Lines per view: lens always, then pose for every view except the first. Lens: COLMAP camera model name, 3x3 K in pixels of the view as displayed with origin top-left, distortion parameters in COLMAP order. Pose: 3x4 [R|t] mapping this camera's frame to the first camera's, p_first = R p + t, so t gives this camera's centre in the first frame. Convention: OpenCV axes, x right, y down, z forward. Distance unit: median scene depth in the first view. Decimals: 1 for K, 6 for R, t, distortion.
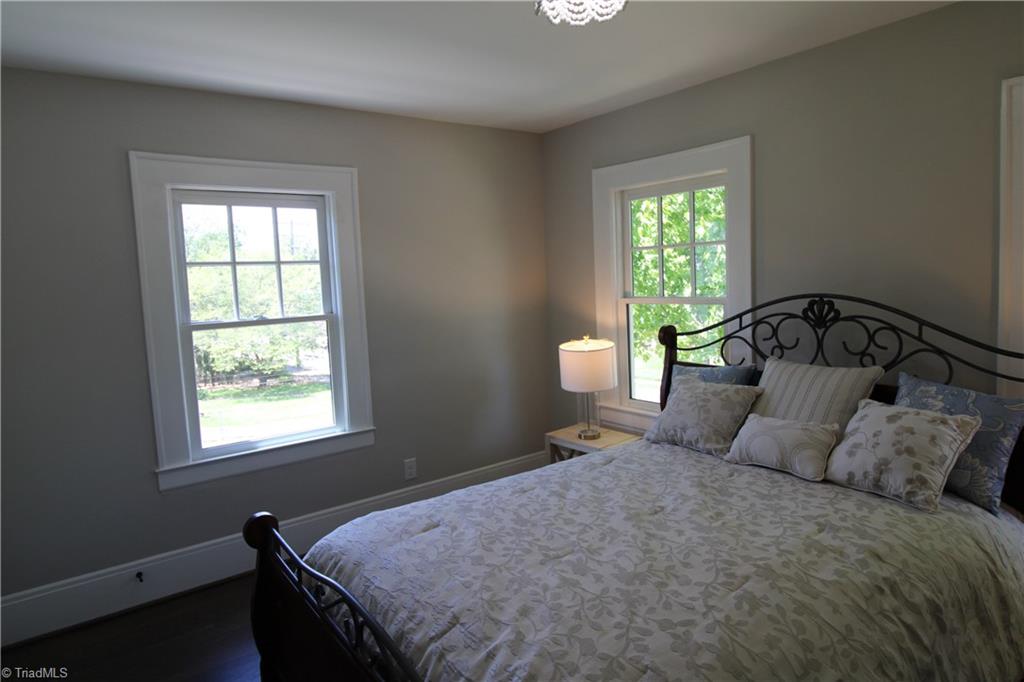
lens RADIAL K [[631.9, 0, 514.2], [0, 631.9, 336.9], [0, 0, 1]] dist [-0.002499, -0.000482]
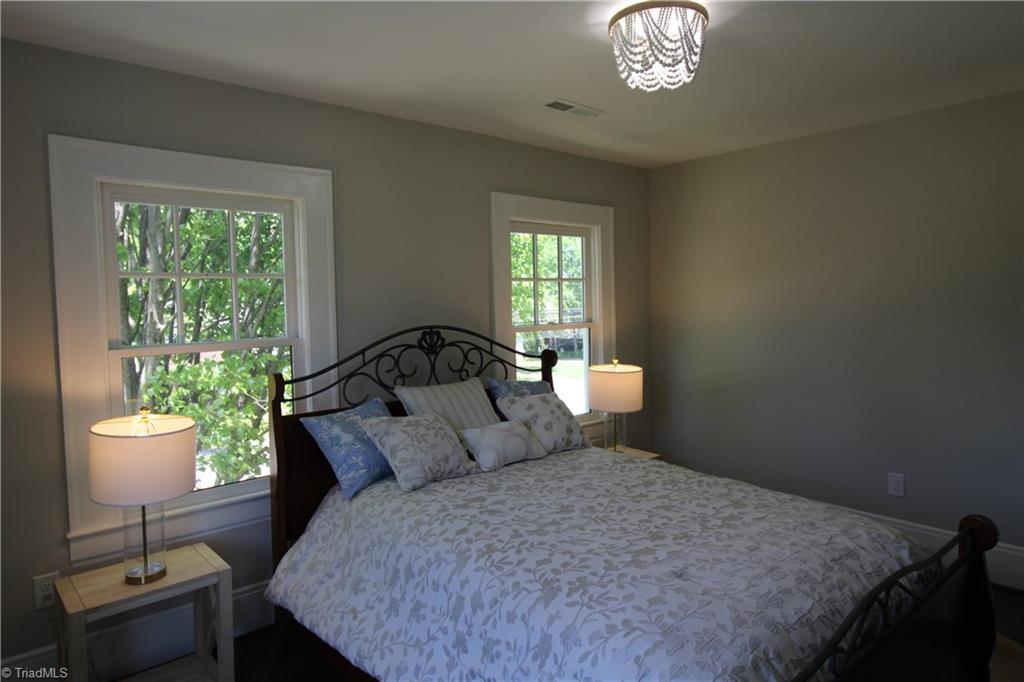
lens RADIAL K [[631.9, 0, 513.9], [0, 631.9, 340.2], [0, 0, 1]] dist [-0.002499, -0.000482]
pose [[-0.084648, -0.025012, 0.996097, -0.737562], [0.120590, 0.992080, 0.035159, -0.065165], [-0.989087, 0.123096, -0.080962, 0.960902]]
